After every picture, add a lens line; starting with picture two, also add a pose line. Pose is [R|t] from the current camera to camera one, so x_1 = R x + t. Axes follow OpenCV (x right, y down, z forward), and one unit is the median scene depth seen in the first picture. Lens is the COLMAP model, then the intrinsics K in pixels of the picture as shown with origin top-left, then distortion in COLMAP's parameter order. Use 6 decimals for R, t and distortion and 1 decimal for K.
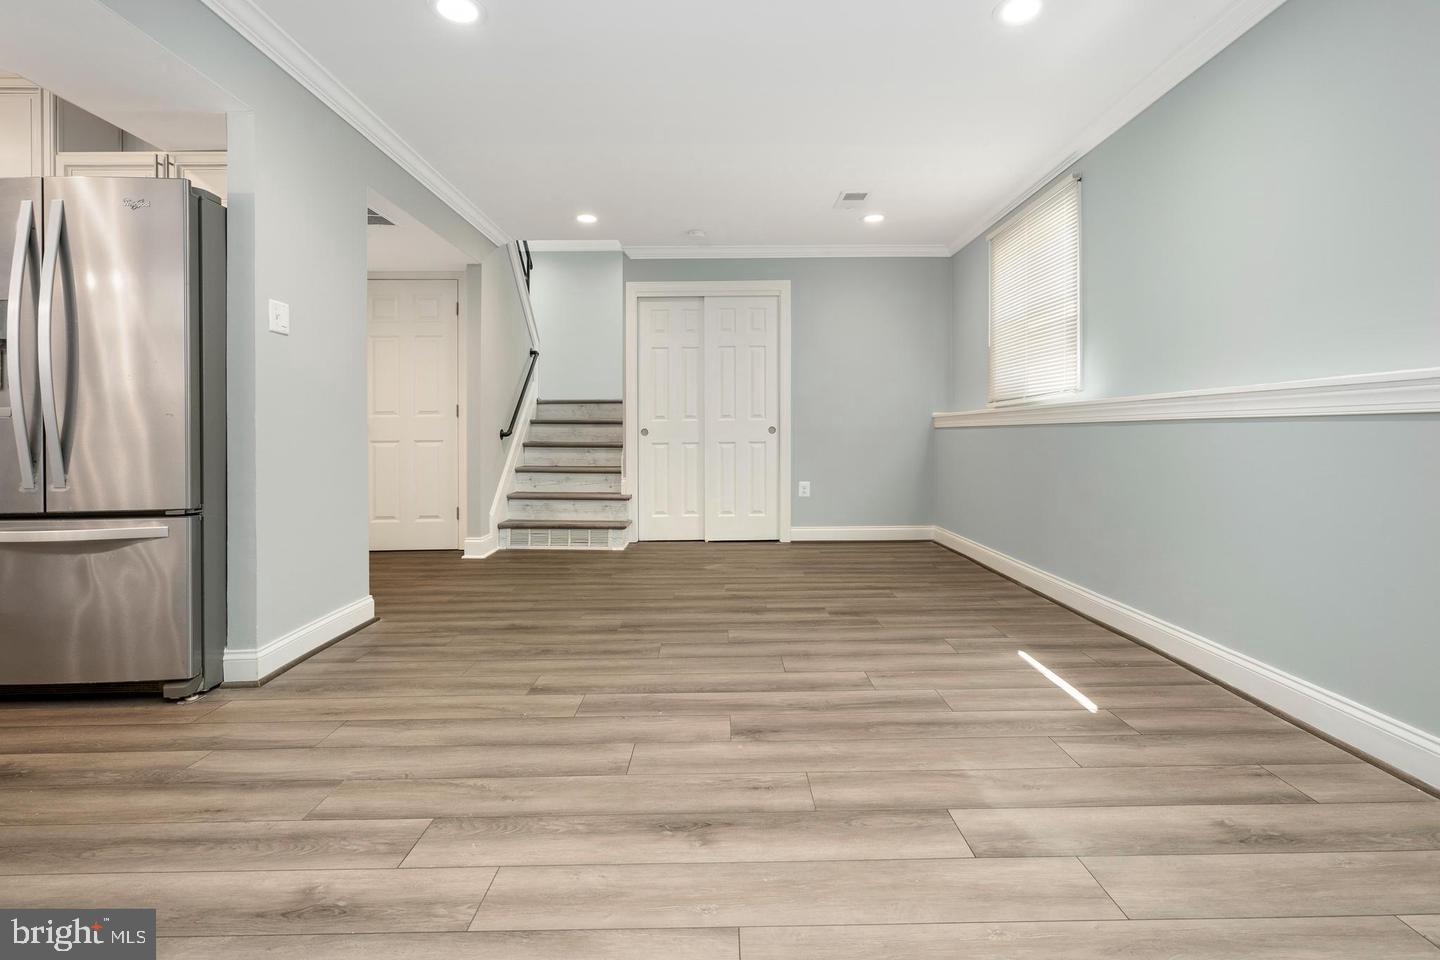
lens RADIAL K [[690.1, 0, 739.1], [0, 690.1, 433.1], [0, 0, 1]] dist [-0.003784, 0.000845]
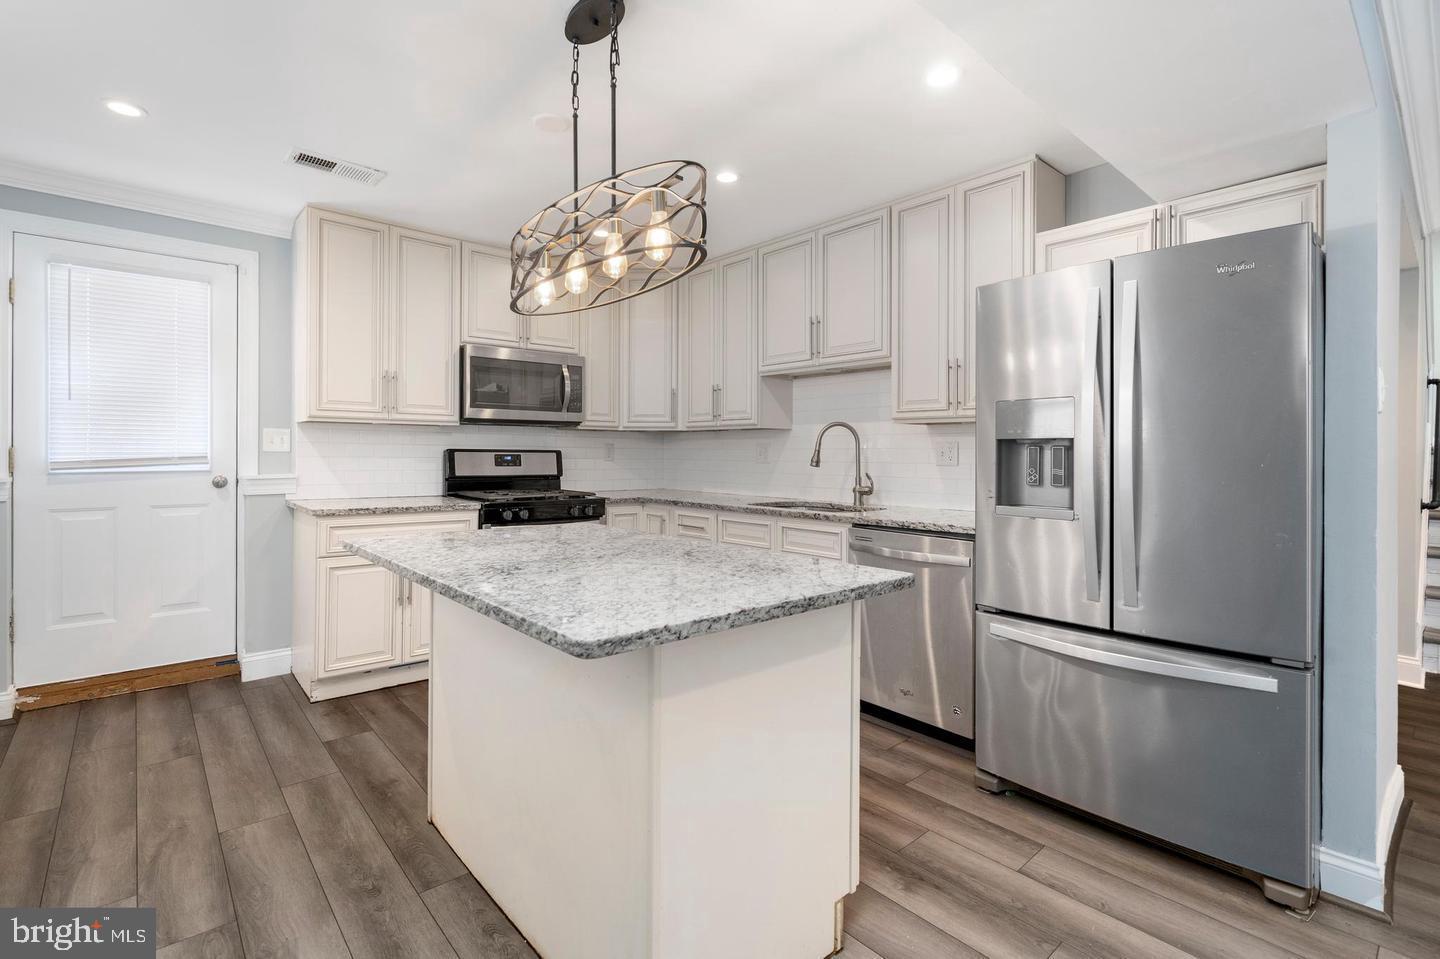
lens RADIAL K [[666.9, 0, 713.1], [0, 666.9, 450.9], [0, 0, 1]] dist [-0.005473, 0.000060]
pose [[0.643966, 0.011019, -0.764975, -0.641881], [-0.009928, 0.999932, 0.006046, -0.112864], [0.764990, 0.003702, 0.644032, 0.036940]]
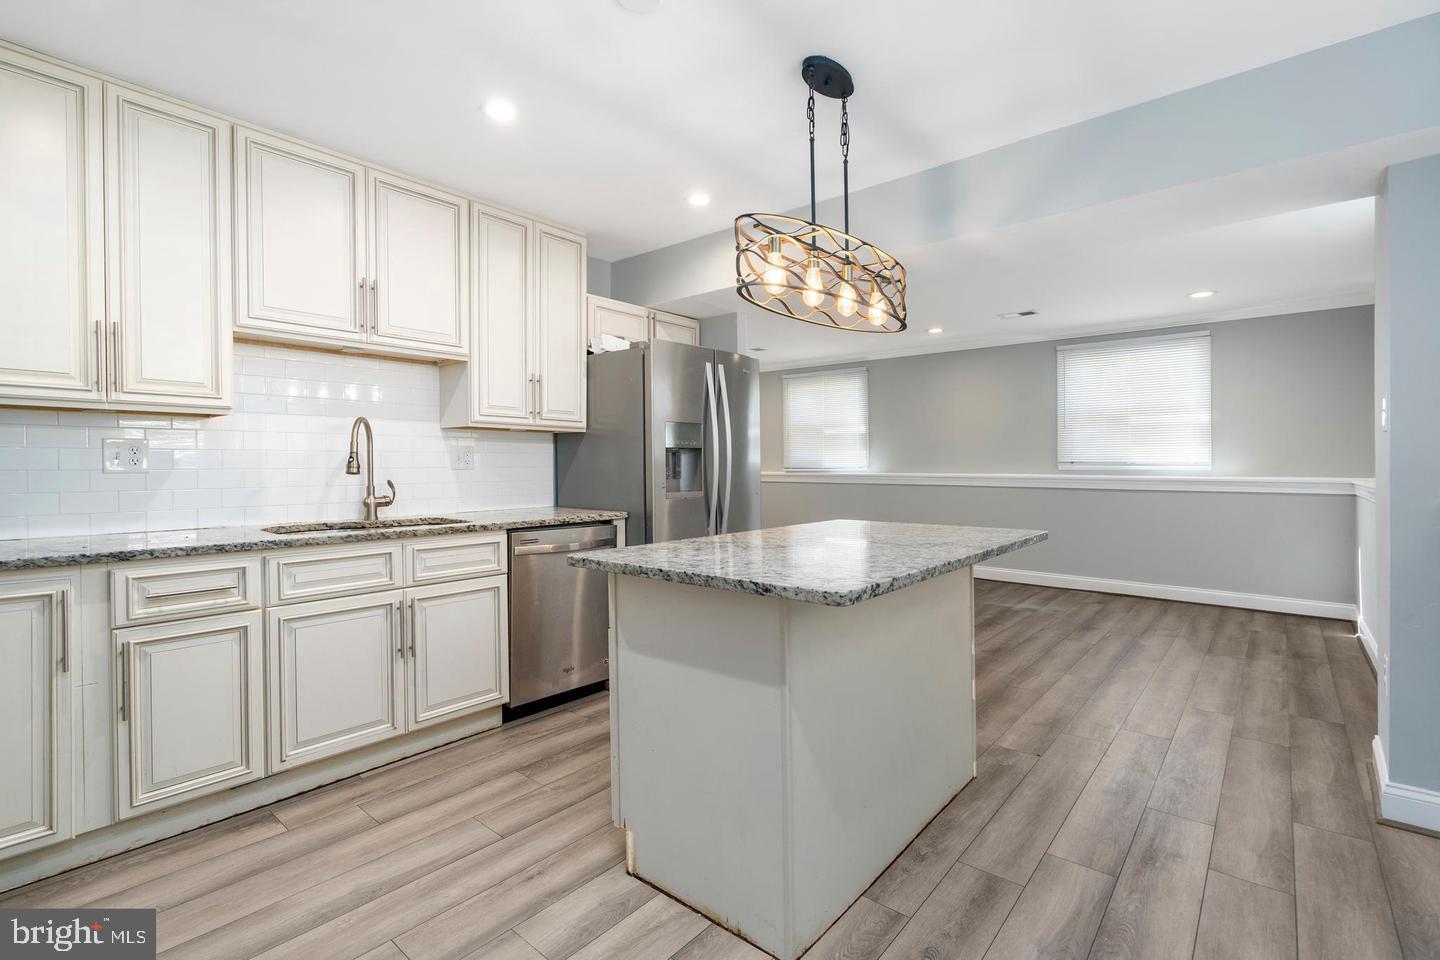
lens RADIAL K [[654.7, 0, 746.3], [0, 654.7, 454.0], [0, 0, 1]] dist [0.000536, 0.000269]
pose [[0.643982, 0.021444, 0.764740, -2.040756], [-0.010422, 0.999760, -0.019257, -0.090565], [-0.764969, 0.004431, 0.644051, -0.050895]]
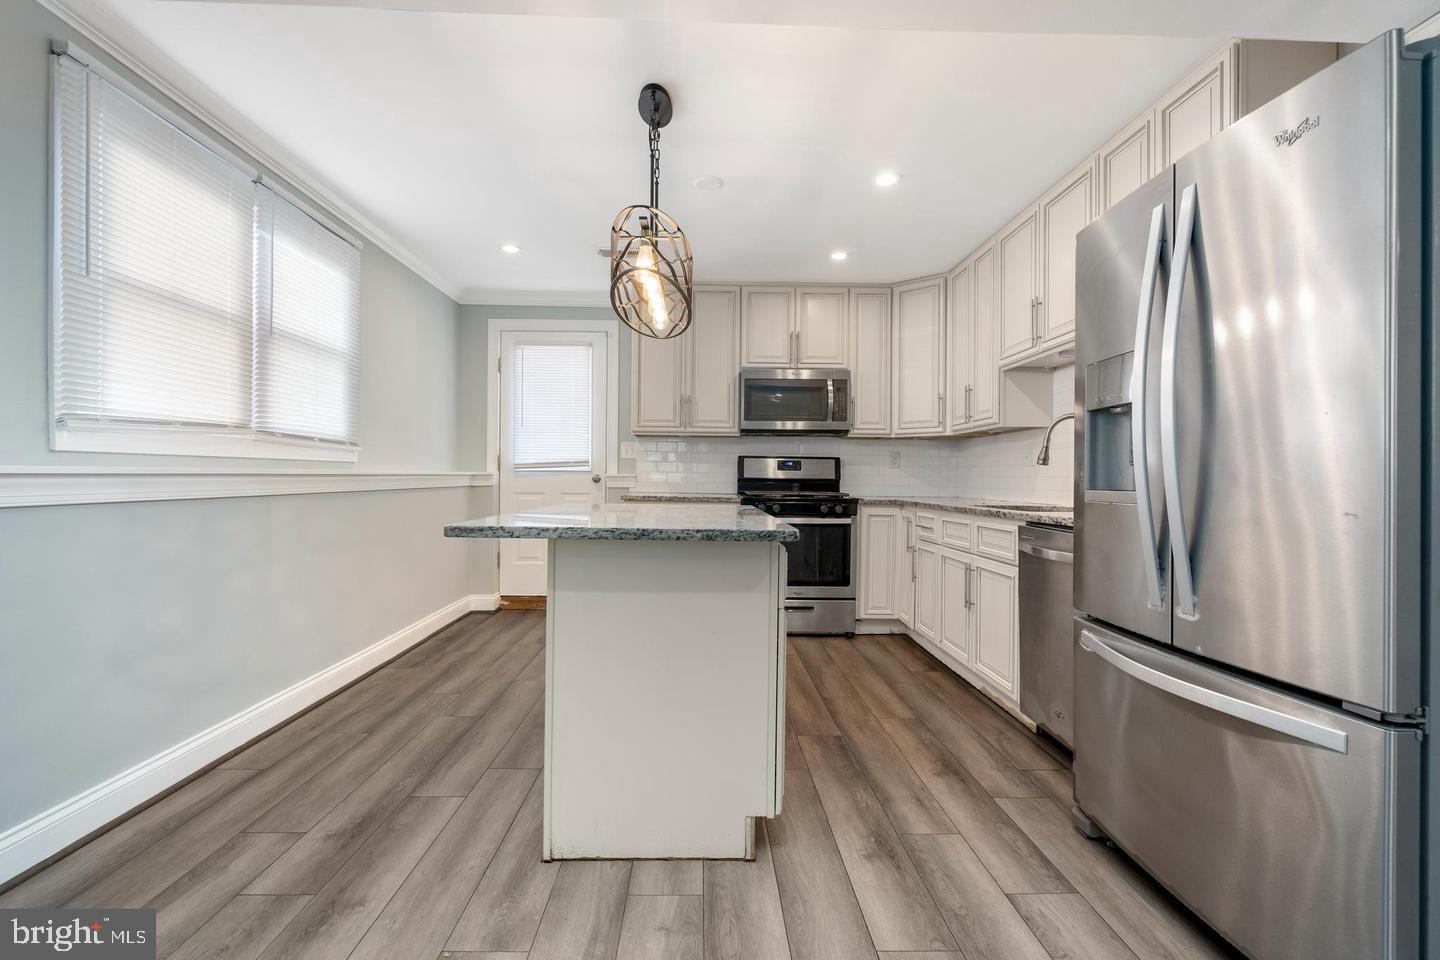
lens RADIAL K [[654.5, 0, 713.0], [0, 654.5, 474.6], [0, 0, 1]] dist [-0.003245, -0.000691]
pose [[-0.001724, 0.003968, -0.999991, -0.331356], [-0.007131, 0.999967, 0.003981, -0.052825], [0.999973, 0.007138, -0.001696, 0.507087]]
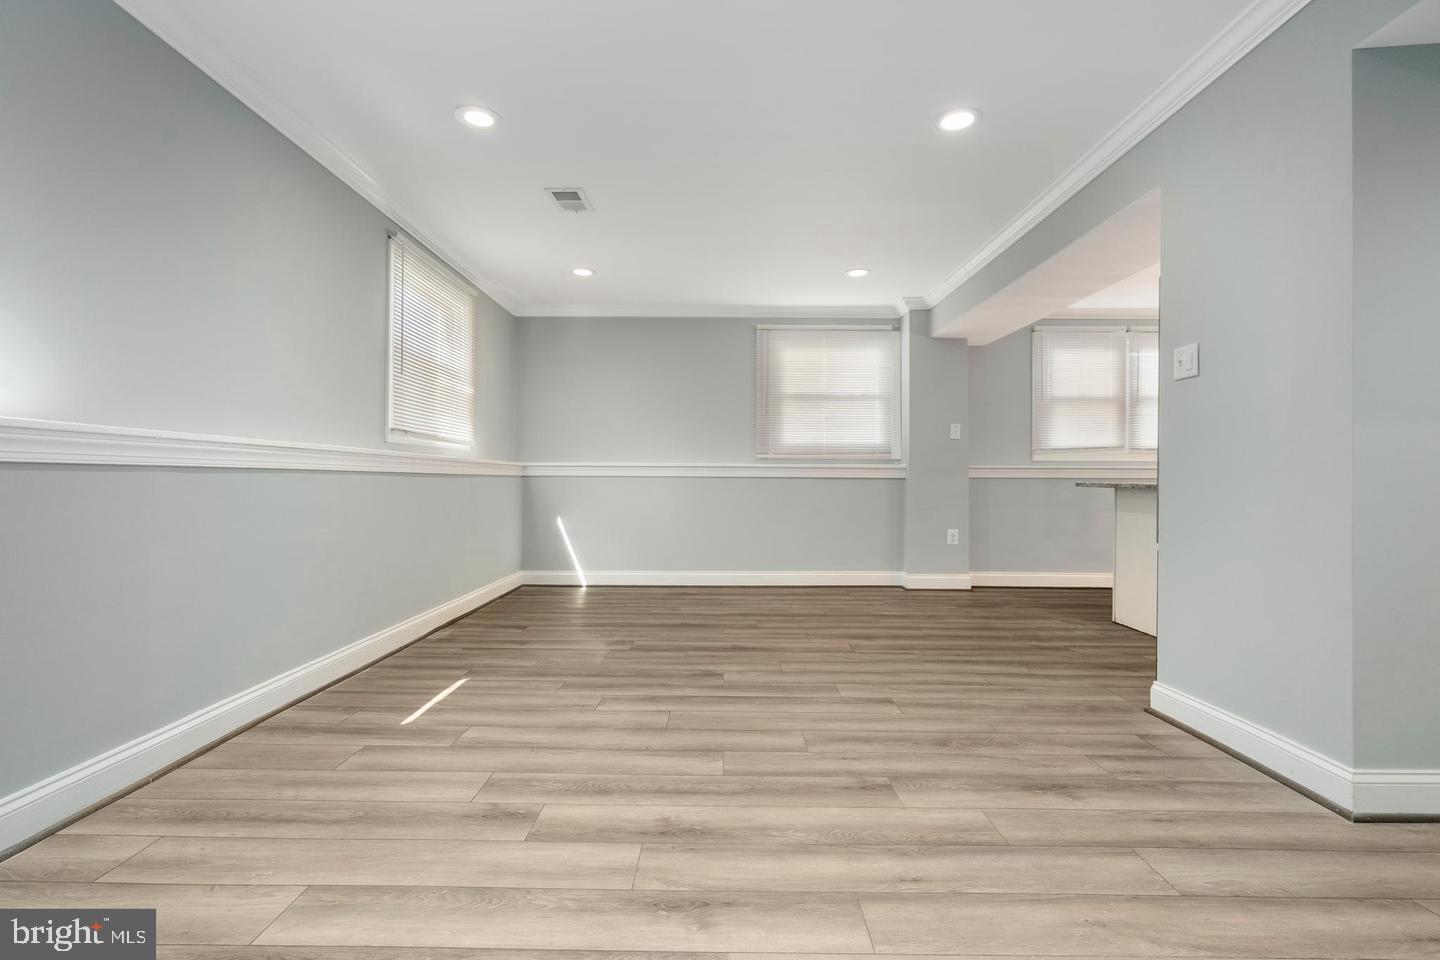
lens RADIAL K [[656.7, 0, 719.8], [0, 656.7, 481.6], [0, 0, 1]] dist [-0.004320, 0.000895]
pose [[-0.999582, 0.002349, 0.028818, -0.040303], [0.002376, 0.999997, 0.000924, -0.003968], [-0.028816, 0.000993, -0.999584, 2.126151]]
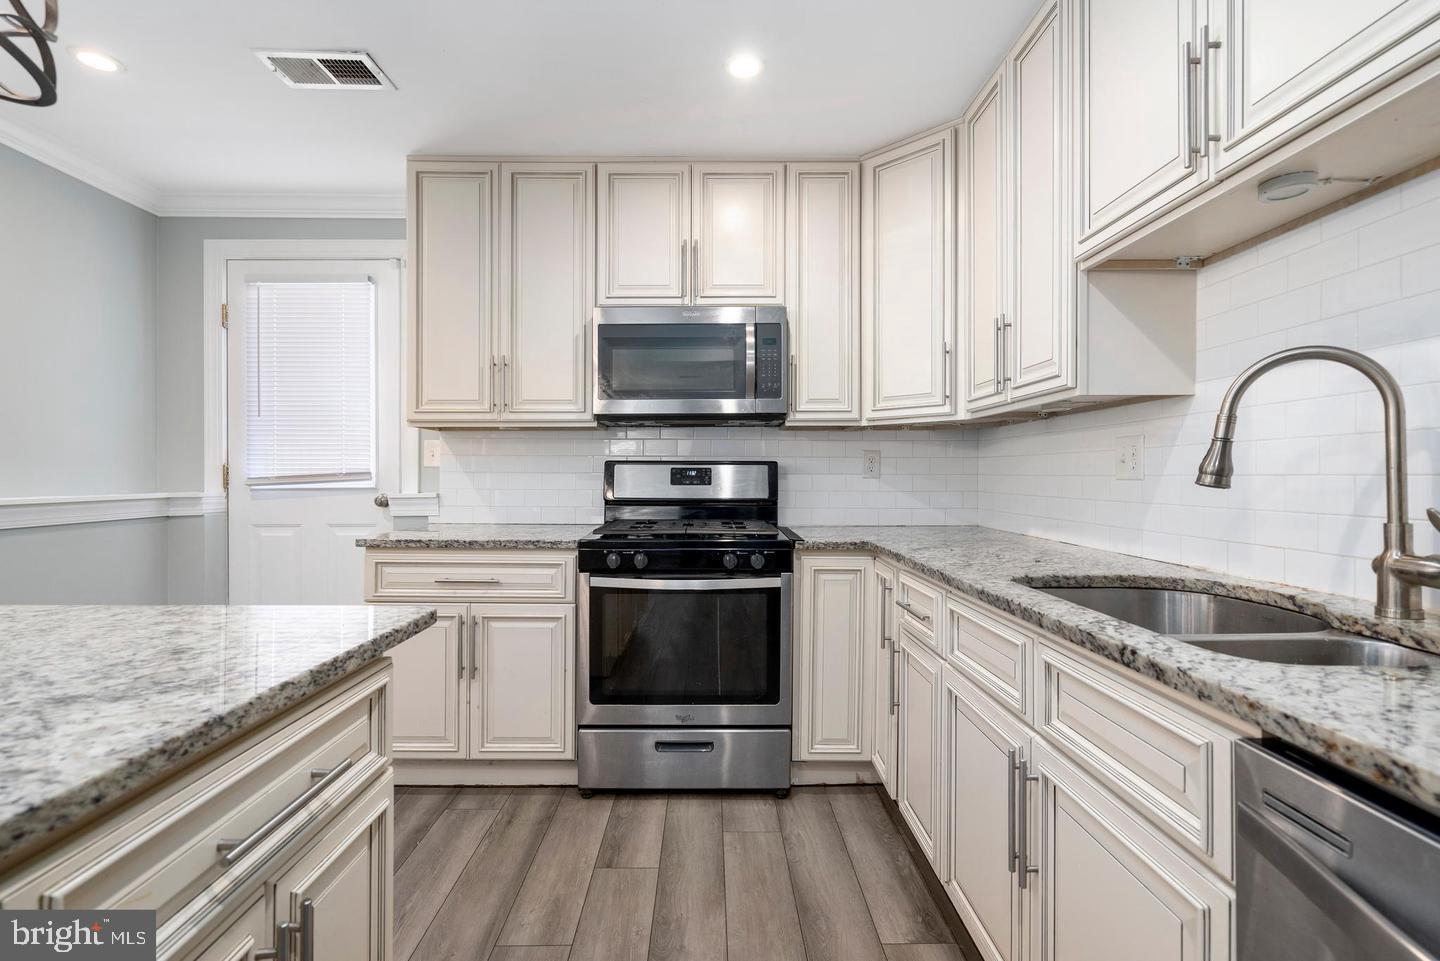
lens RADIAL K [[656.7, 0, 719.8], [0, 656.7, 482.1], [0, 0, 1]] dist [-0.004320, 0.000895]
pose [[-0.007287, 0.020995, -0.999753, -1.127945], [0.004398, 0.999771, 0.020963, -0.087158], [0.999964, -0.004244, -0.007377, 0.789144]]
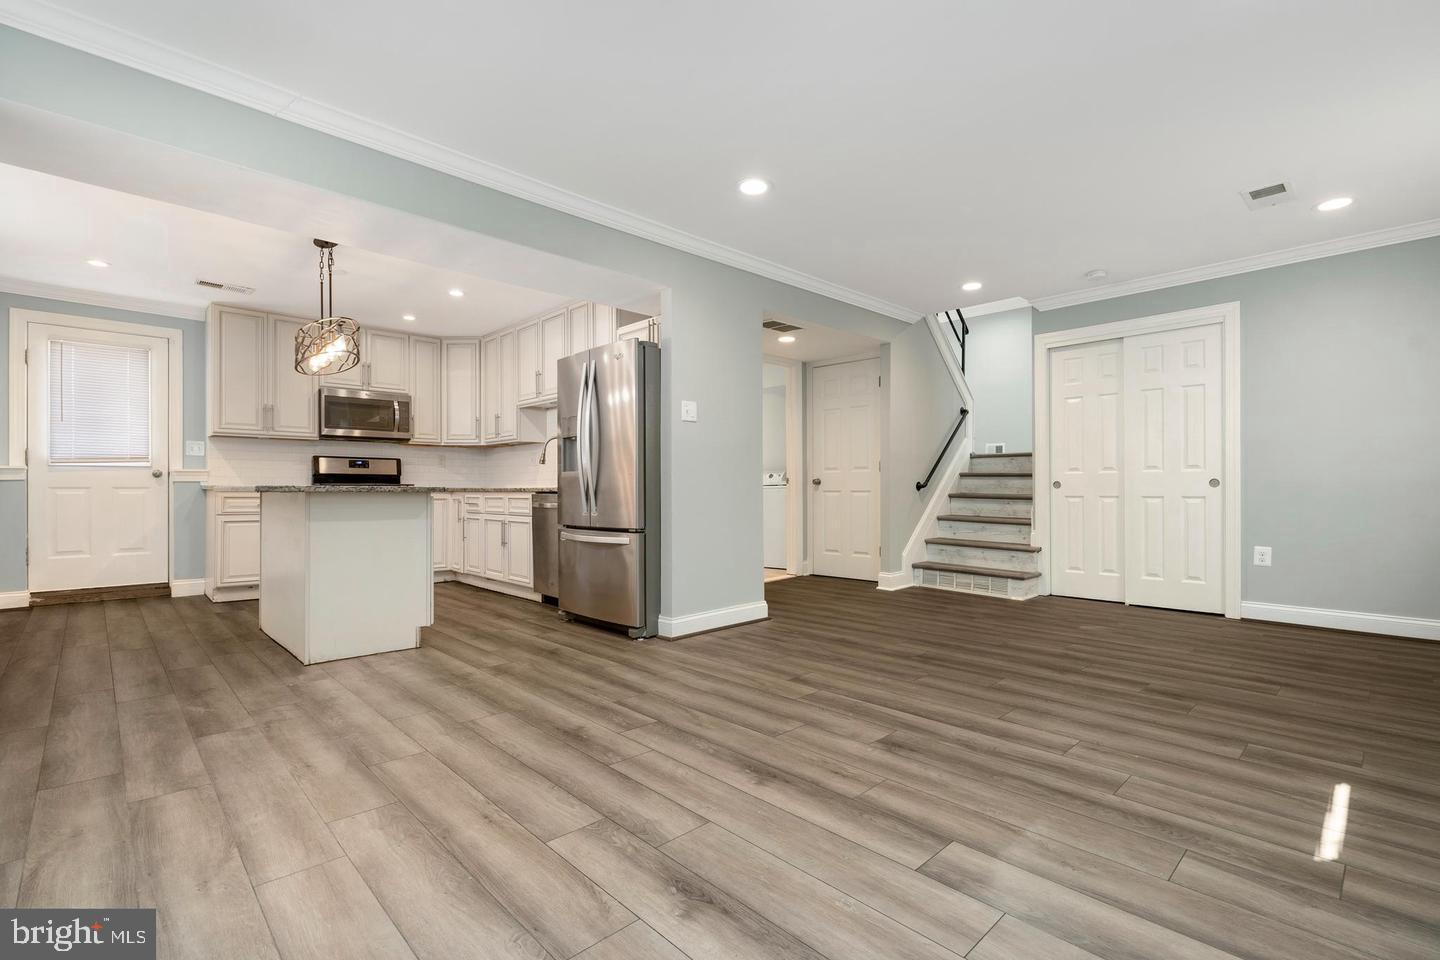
lens RADIAL K [[664.6, 0, 724.2], [0, 664.6, 484.5], [0, 0, 1]] dist [-0.002373, 0.000252]
pose [[0.679483, 0.003738, -0.733682, 0.549409], [-0.003237, 0.999993, 0.002097, -0.005110], [0.733684, 0.000950, 0.679490, 0.026317]]
